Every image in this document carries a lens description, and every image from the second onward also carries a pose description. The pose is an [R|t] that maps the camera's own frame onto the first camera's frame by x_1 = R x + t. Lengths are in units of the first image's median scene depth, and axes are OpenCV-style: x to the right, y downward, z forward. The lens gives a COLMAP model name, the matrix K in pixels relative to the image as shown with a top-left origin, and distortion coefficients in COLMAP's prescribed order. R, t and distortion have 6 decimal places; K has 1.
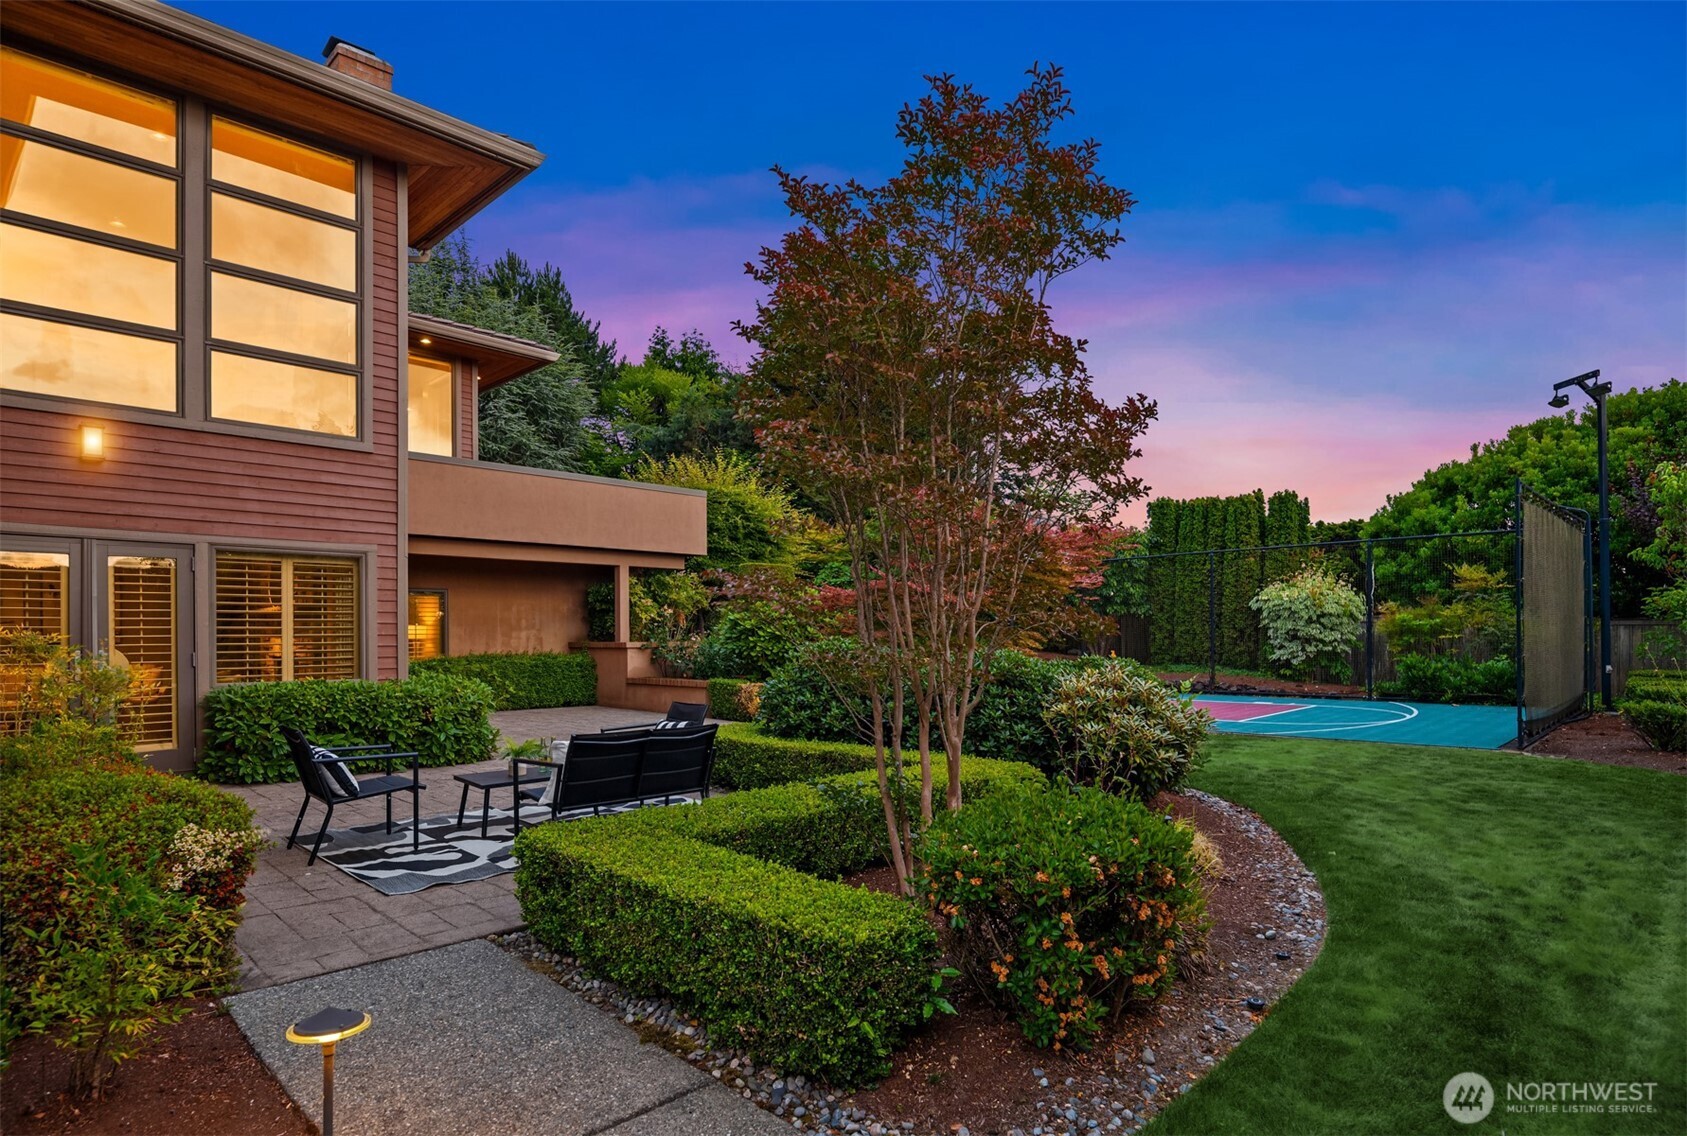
lens RADIAL K [[922.4, 0, 842.9], [0, 922.4, 640.6], [0, 0, 1]] dist [0.001868, 0.000404]
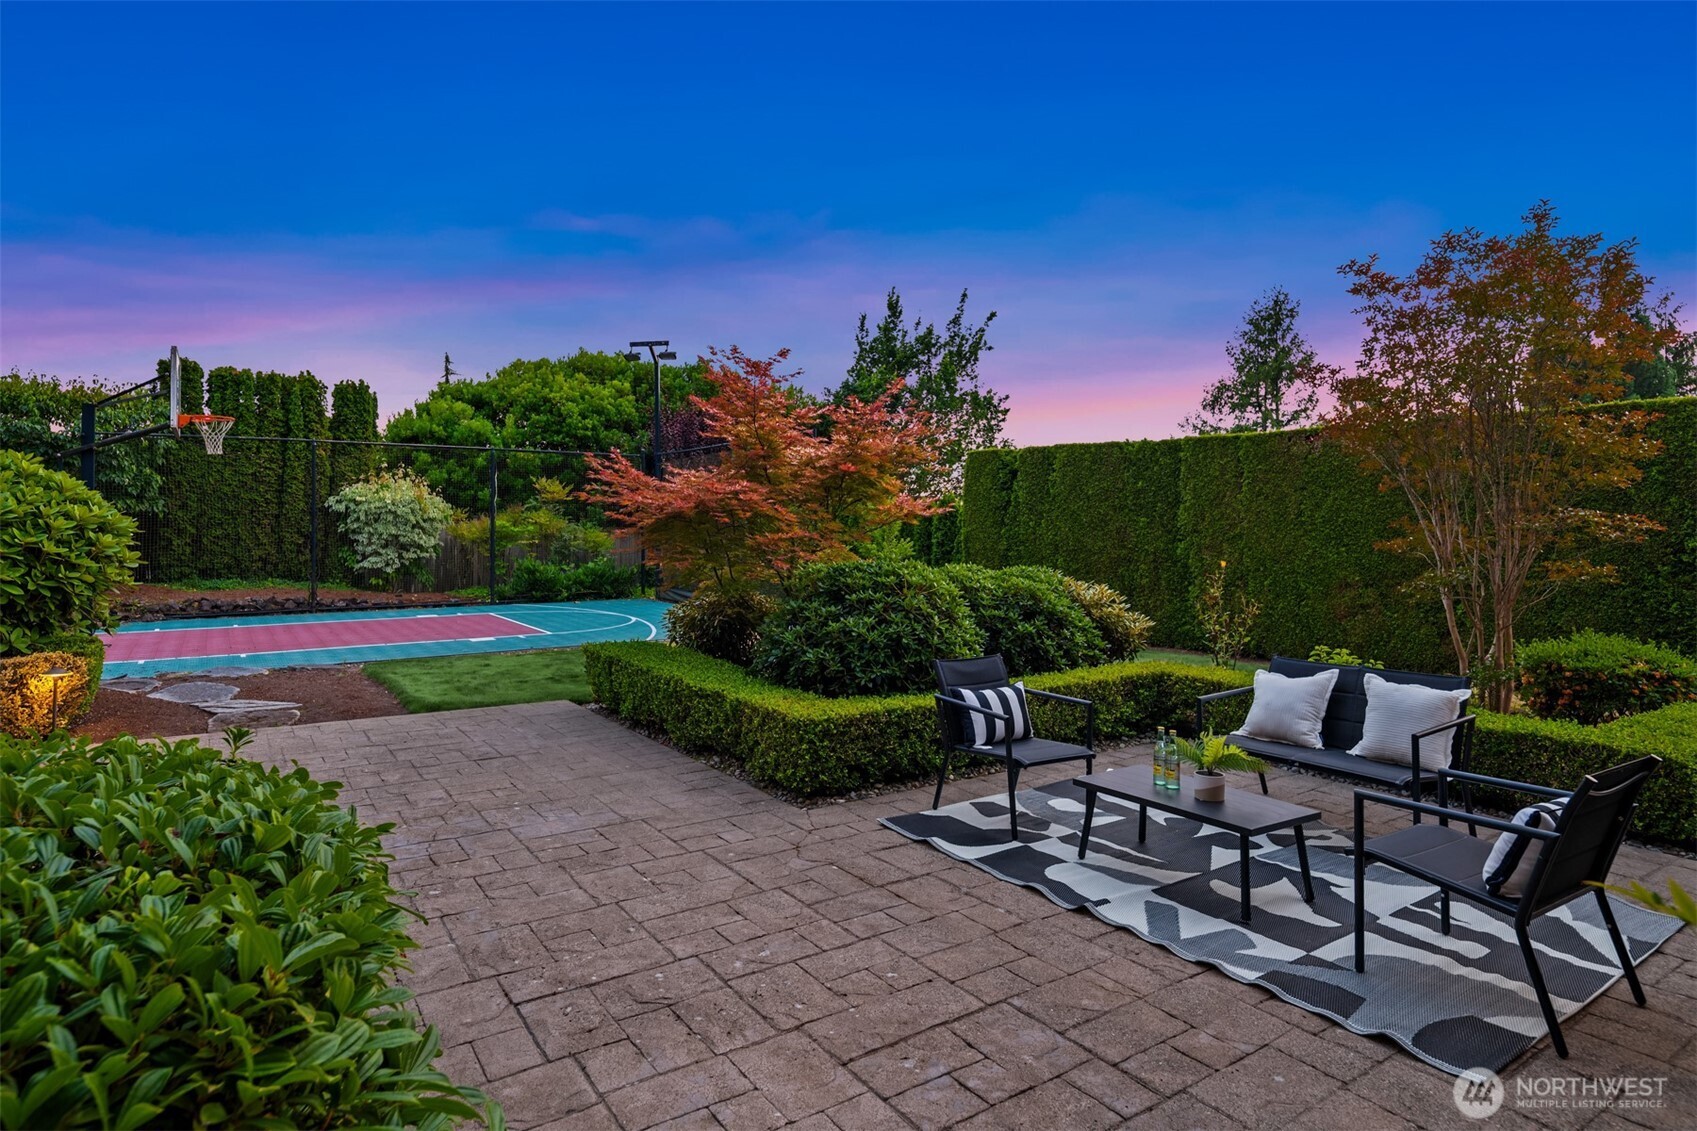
lens RADIAL K [[922.0, 0, 848.5], [0, 922.0, 565.5], [0, 0, 1]] dist [0.000450, -0.001379]
pose [[0.172110, -0.033224, 0.984517, -0.337997], [0.002508, 0.999443, 0.033289, -0.010939], [-0.985075, -0.003260, 0.172097, 0.387554]]
